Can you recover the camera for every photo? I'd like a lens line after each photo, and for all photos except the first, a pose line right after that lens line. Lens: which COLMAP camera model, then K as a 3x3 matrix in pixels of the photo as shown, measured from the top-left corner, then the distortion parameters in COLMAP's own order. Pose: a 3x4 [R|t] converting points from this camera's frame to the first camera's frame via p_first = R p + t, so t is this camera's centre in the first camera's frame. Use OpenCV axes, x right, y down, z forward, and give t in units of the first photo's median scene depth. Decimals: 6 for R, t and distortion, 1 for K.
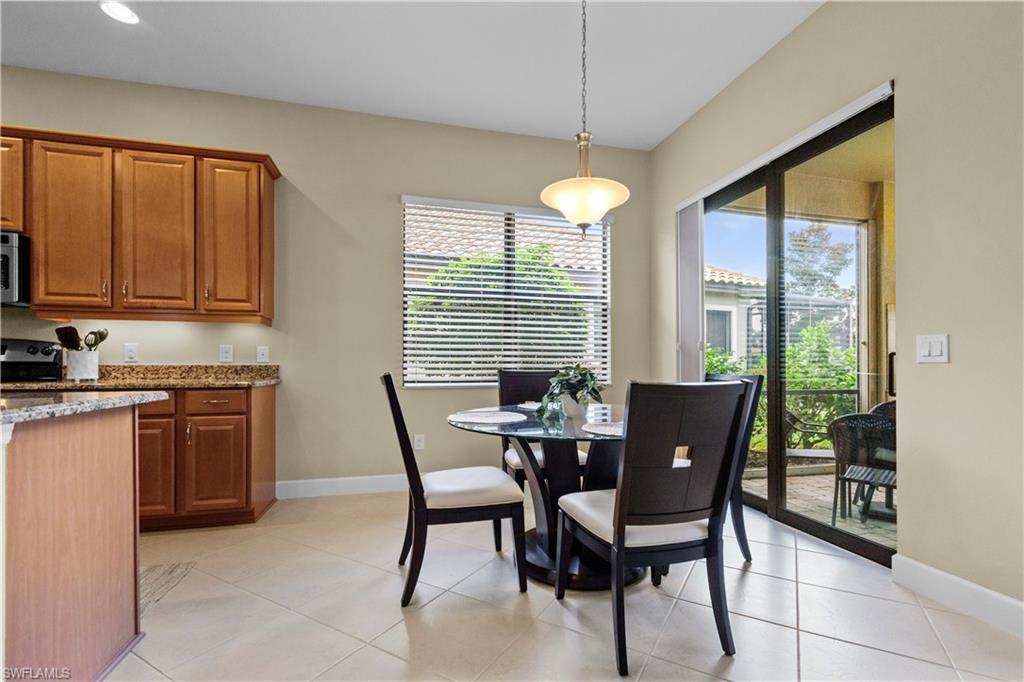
lens RADIAL K [[456.6, 0, 516.5], [0, 456.6, 361.8], [0, 0, 1]] dist [0.005295, -0.003011]
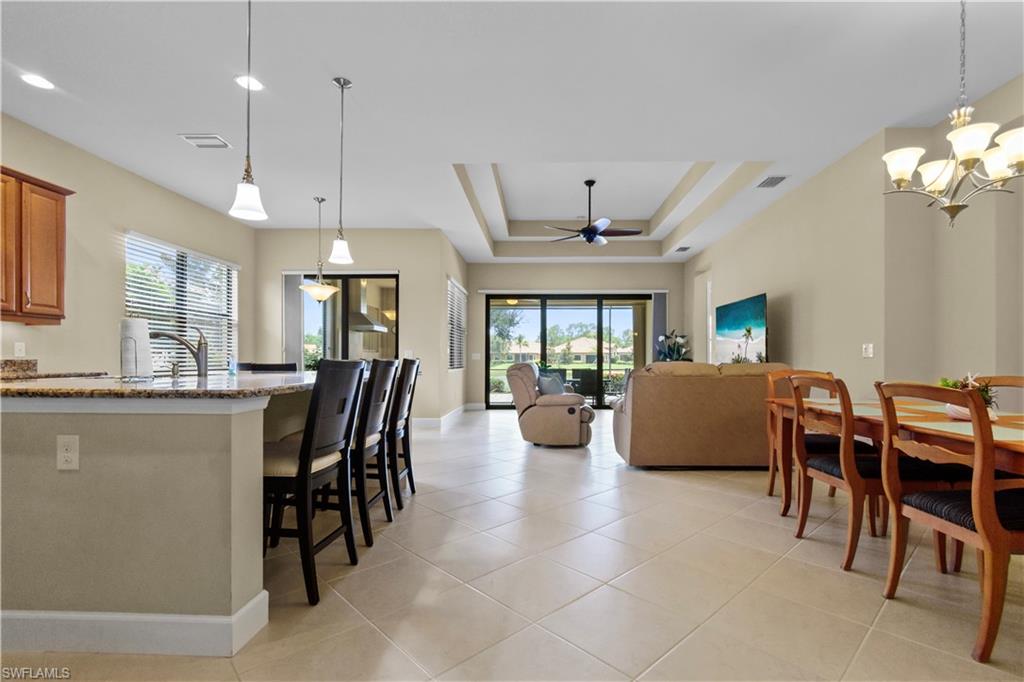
lens RADIAL K [[456.6, 0, 527.6], [0, 456.6, 359.1], [0, 0, 1]] dist [0.005295, -0.003011]
pose [[0.278456, -0.001828, 0.960447, -1.456574], [-0.003029, 0.999992, 0.002781, -0.001844], [-0.960444, -0.003684, 0.278448, -0.567705]]
